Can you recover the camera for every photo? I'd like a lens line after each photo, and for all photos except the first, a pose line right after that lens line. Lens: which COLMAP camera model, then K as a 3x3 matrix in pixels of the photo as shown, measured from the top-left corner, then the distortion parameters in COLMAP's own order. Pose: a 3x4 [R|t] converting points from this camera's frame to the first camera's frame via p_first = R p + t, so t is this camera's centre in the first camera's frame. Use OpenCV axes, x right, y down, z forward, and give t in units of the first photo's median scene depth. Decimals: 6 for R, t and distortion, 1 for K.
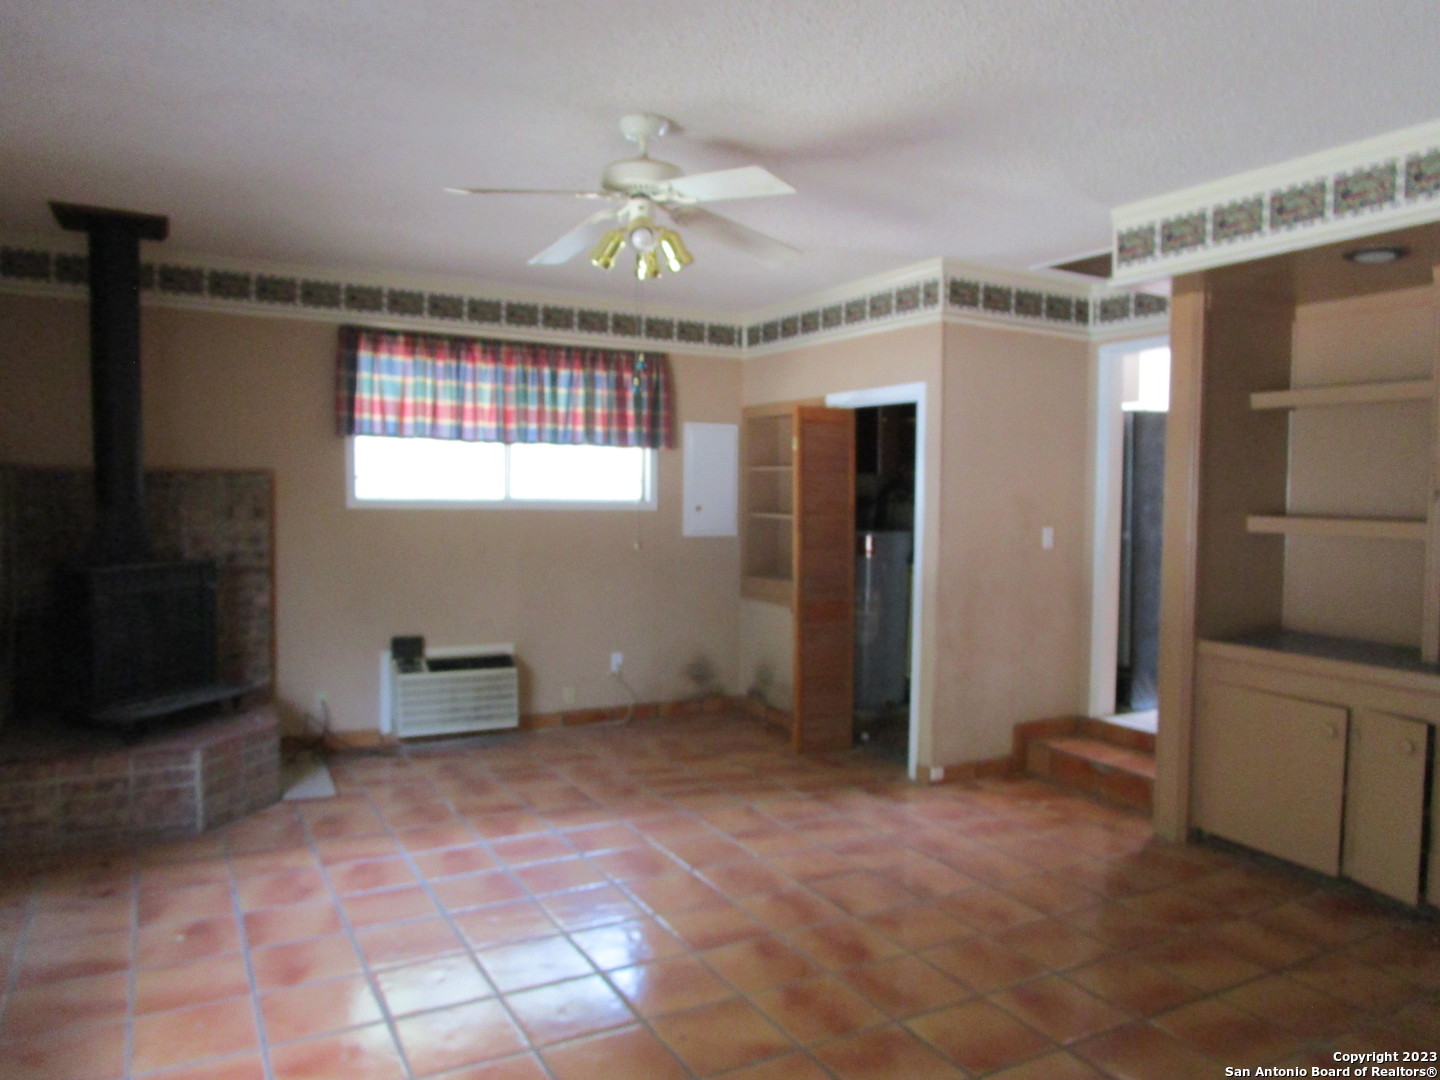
lens RADIAL K [[1021.7, 0, 712.4], [0, 1021.7, 537.9], [0, 0, 1]] dist [-0.034183, 0.004066]
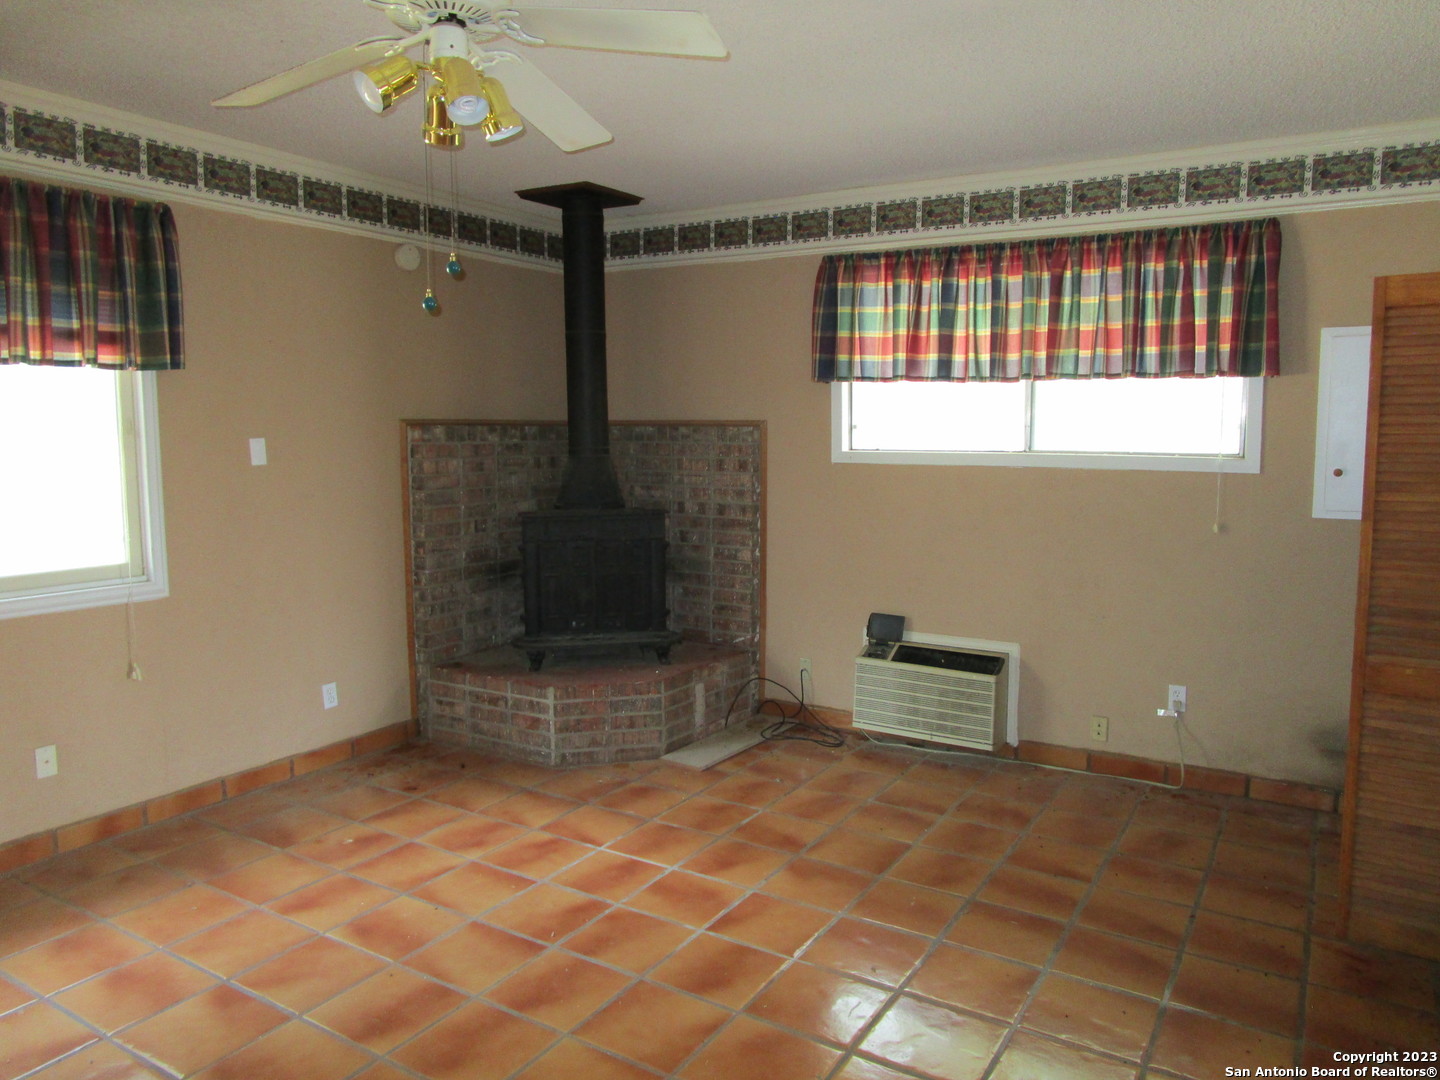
lens RADIAL K [[1021.7, 0, 712.4], [0, 1021.7, 537.9], [0, 0, 1]] dist [-0.034183, 0.004066]
pose [[0.486736, 0.082055, -0.869687, 0.401408], [-0.034428, 0.996607, 0.074762, -0.028248], [0.872870, -0.006448, 0.487910, 0.498712]]
